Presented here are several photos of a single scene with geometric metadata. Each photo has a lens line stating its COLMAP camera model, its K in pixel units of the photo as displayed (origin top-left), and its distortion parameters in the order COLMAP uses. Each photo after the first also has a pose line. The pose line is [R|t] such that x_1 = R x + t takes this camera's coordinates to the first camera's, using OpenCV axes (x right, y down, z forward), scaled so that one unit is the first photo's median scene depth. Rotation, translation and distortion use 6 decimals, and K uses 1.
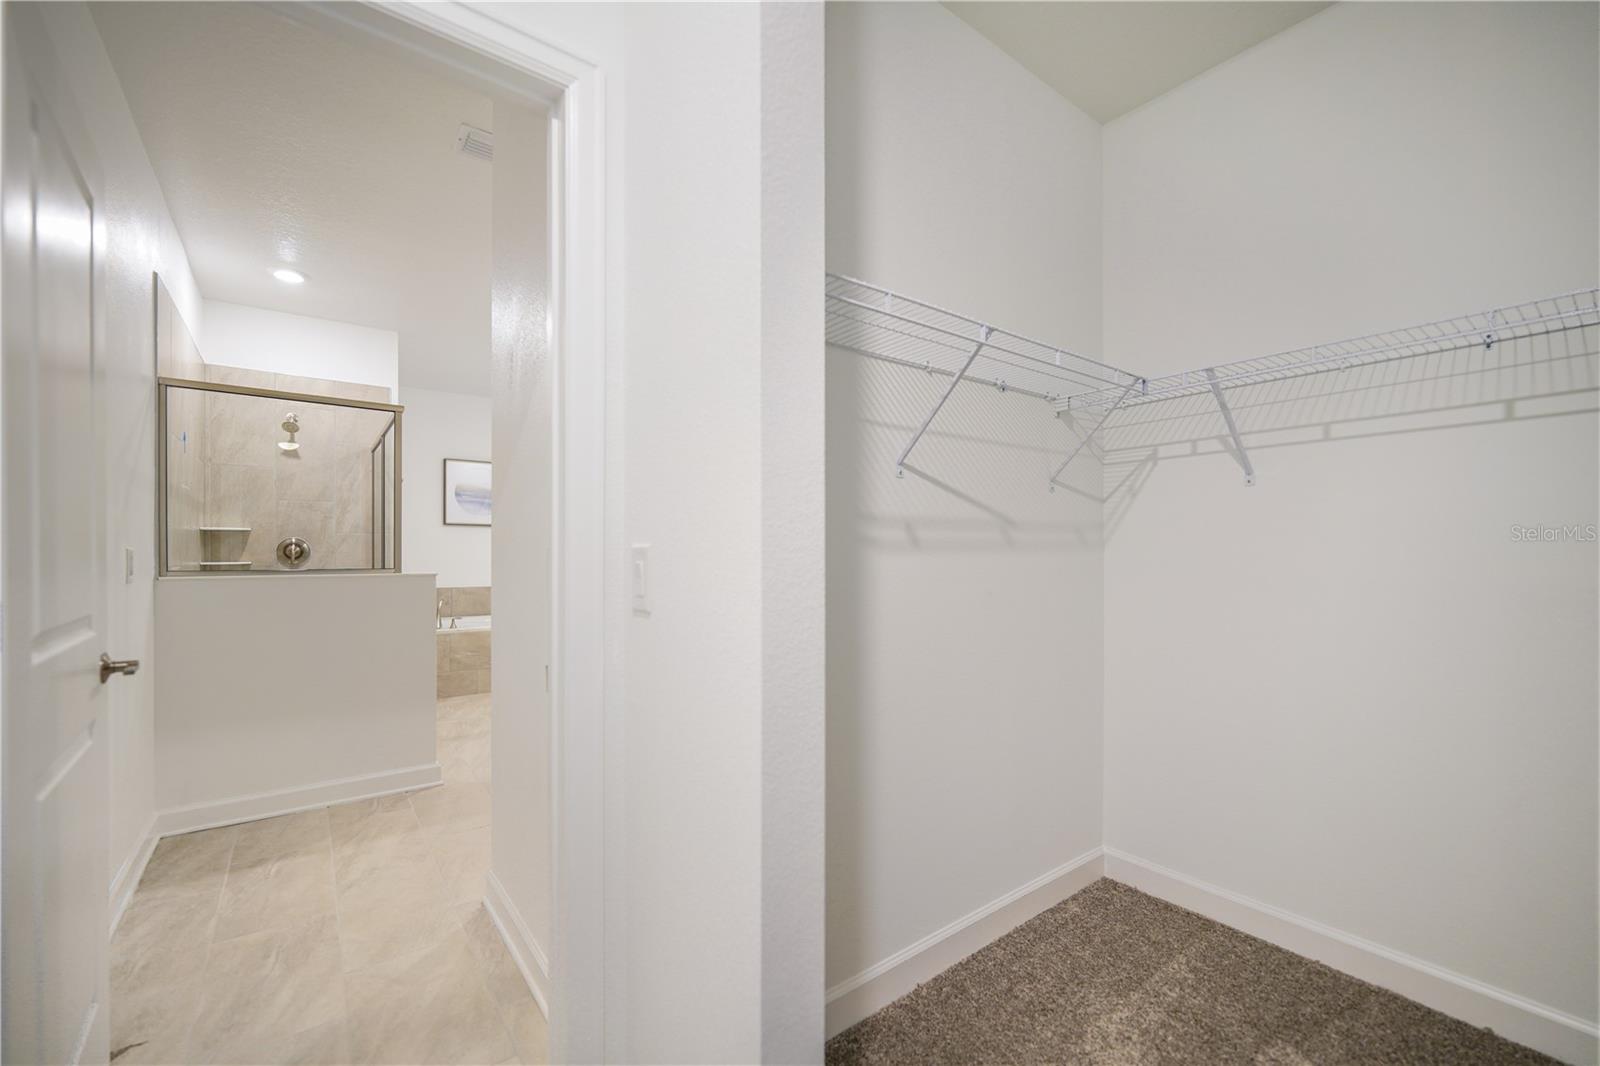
lens RADIAL K [[645.7, 0, 795.1], [0, 645.7, 552.1], [0, 0, 1]] dist [0.000203, 0.000164]
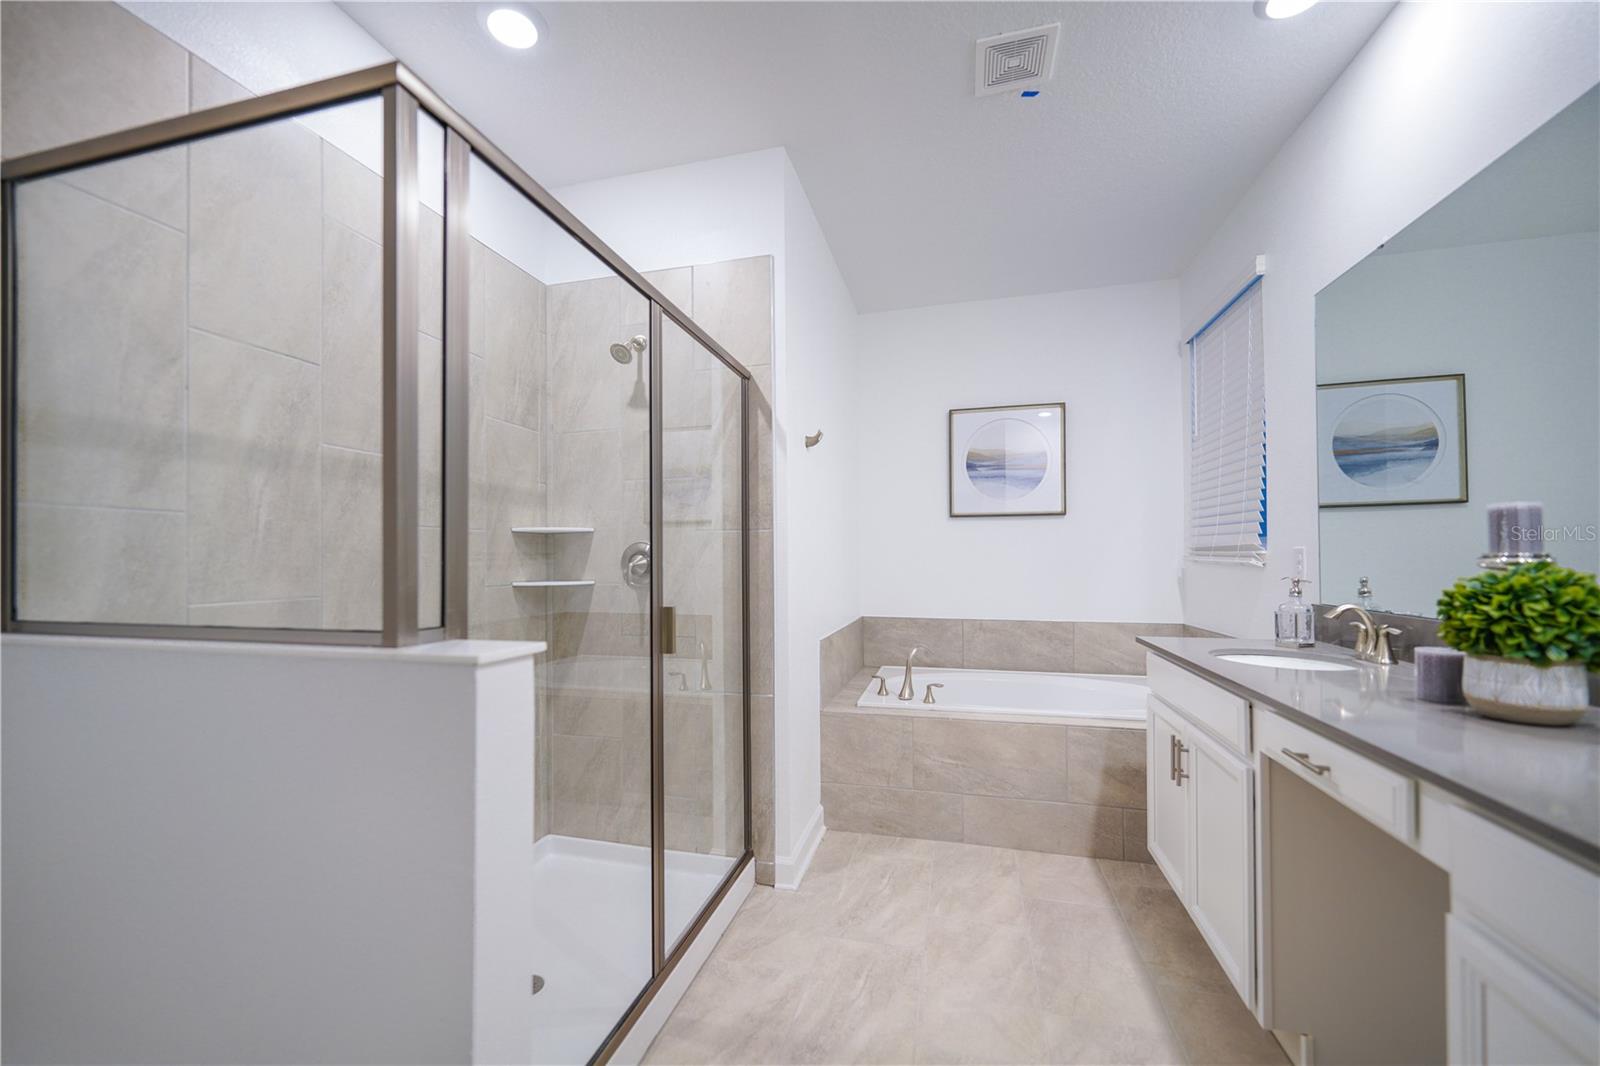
lens RADIAL K [[645.7, 0, 795.1], [0, 645.7, 552.1], [0, 0, 1]] dist [0.000203, 0.000164]
pose [[0.609494, -0.014342, -0.792661, -0.214677], [0.007209, 0.999895, -0.012549, -0.003759], [0.792758, 0.001934, 0.609534, 0.748888]]
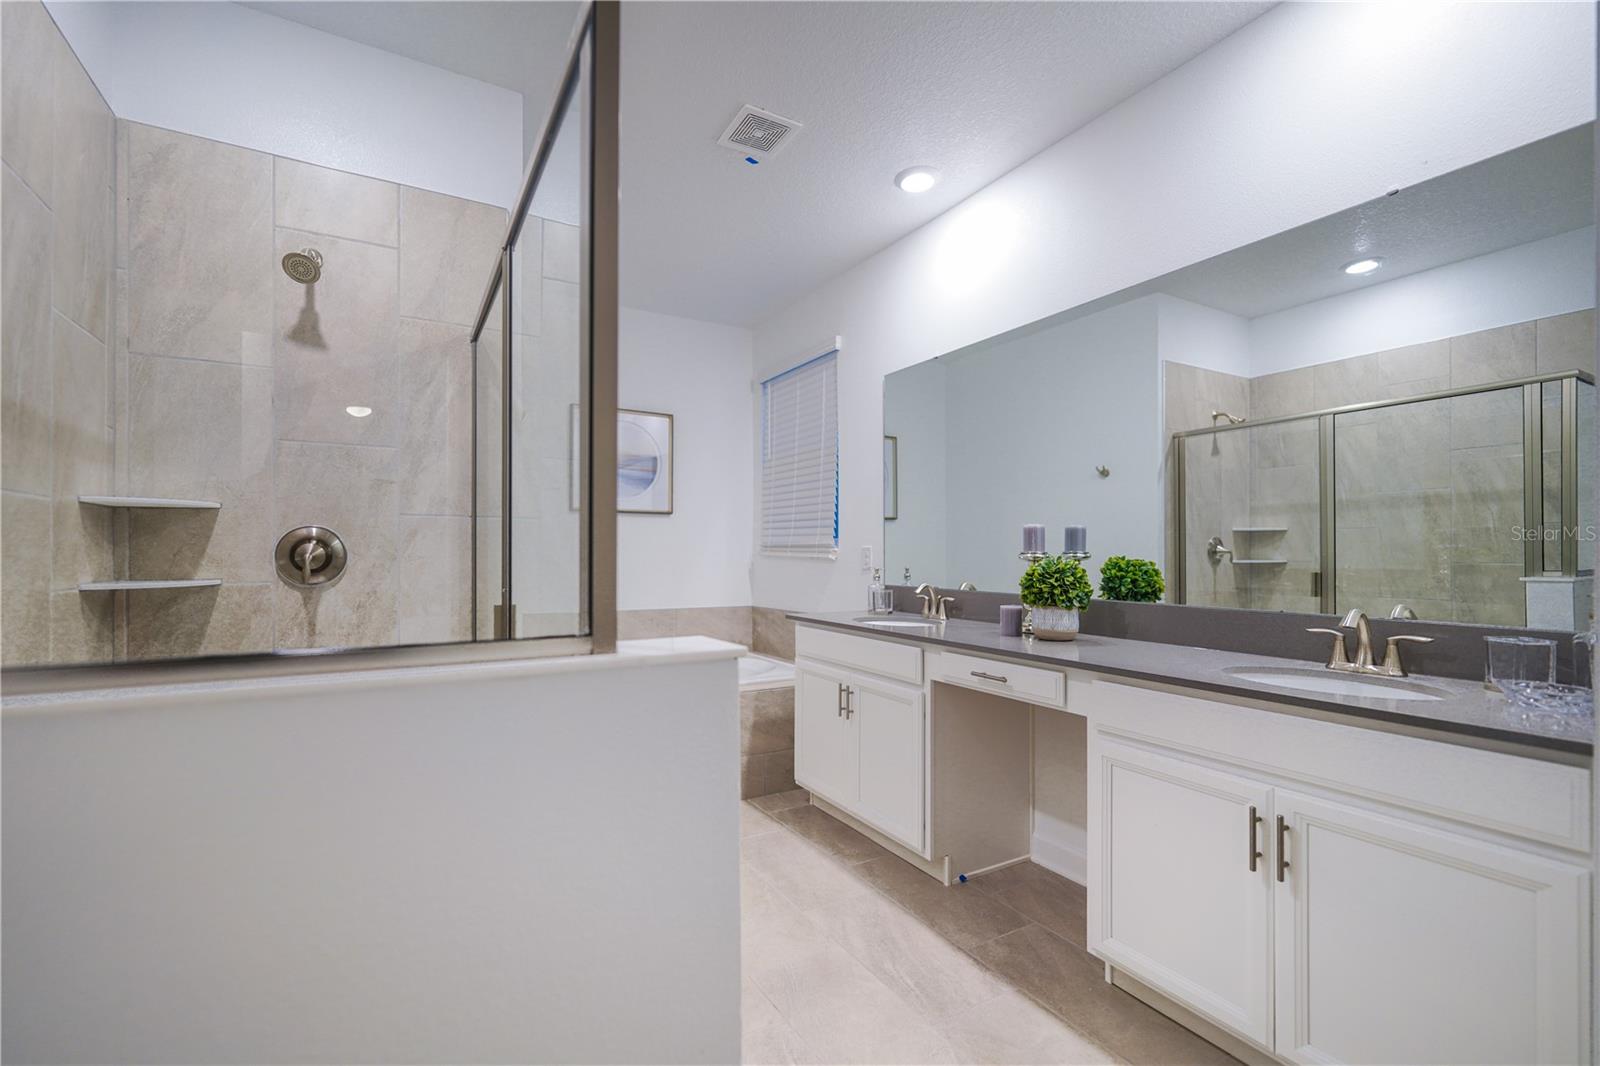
lens RADIAL K [[658.4, 0, 756.8], [0, 658.4, 549.7], [0, 0, 1]] dist [-0.001392, -0.000163]
pose [[0.988514, -0.000368, -0.151131, -0.404382], [-0.000423, 0.999986, -0.005198, -0.003220], [0.151131, 0.005203, 0.988500, 0.598241]]
